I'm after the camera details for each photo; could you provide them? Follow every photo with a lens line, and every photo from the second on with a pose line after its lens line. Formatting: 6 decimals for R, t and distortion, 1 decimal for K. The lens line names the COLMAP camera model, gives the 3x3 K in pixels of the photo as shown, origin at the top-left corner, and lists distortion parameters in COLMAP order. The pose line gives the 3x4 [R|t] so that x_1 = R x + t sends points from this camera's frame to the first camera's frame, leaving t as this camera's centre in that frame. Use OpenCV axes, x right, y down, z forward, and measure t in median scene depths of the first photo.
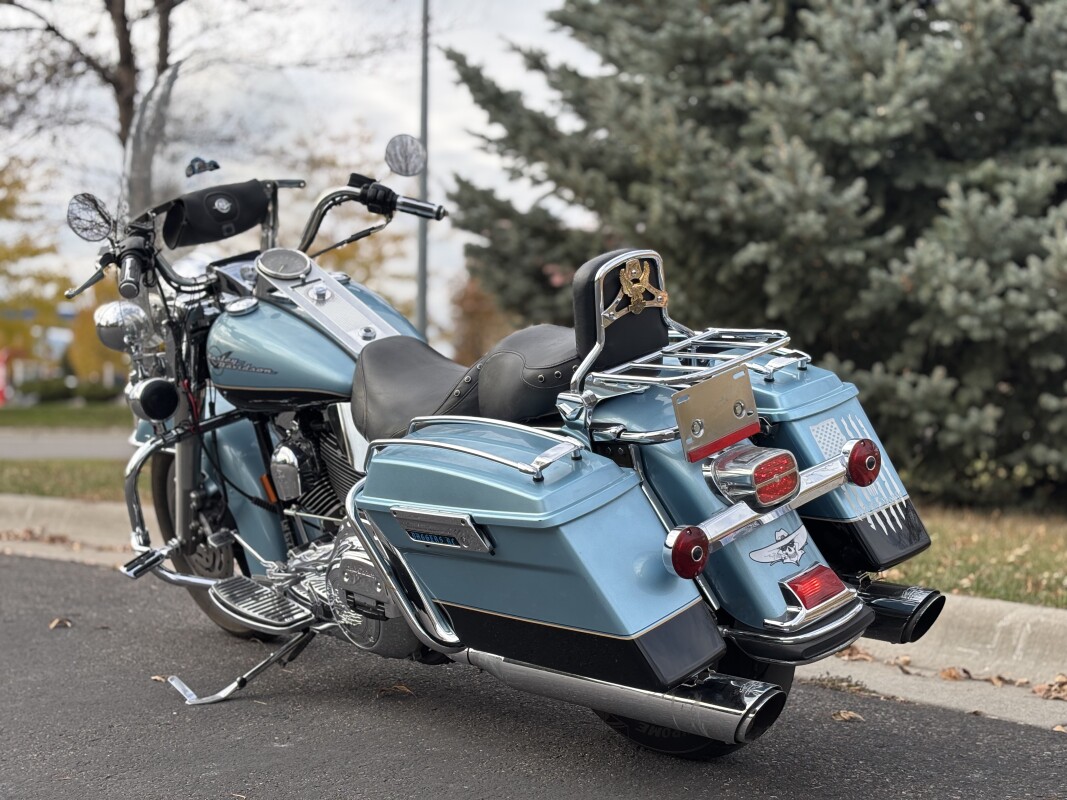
lens RADIAL K [[1633.3, 0, 533.5], [0, 1633.3, 400.0], [0, 0, 1]] dist [0.061702, -0.136114]
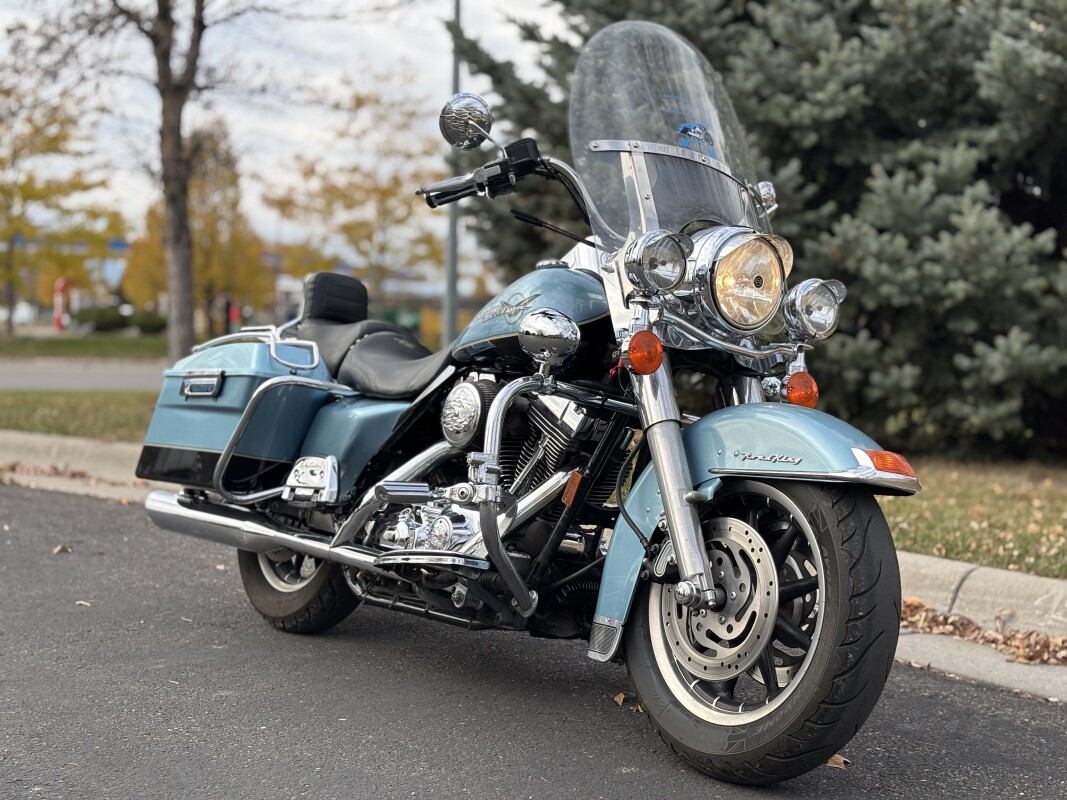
lens RADIAL K [[1633.3, 0, 533.5], [0, 1633.3, 400.0], [0, 0, 1]] dist [0.061702, -0.136114]
pose [[0.999389, 0.010647, -0.033283, 0.059896], [-0.009210, 0.999031, 0.043032, -0.017801], [0.033709, -0.042699, 0.998519, -0.117762]]
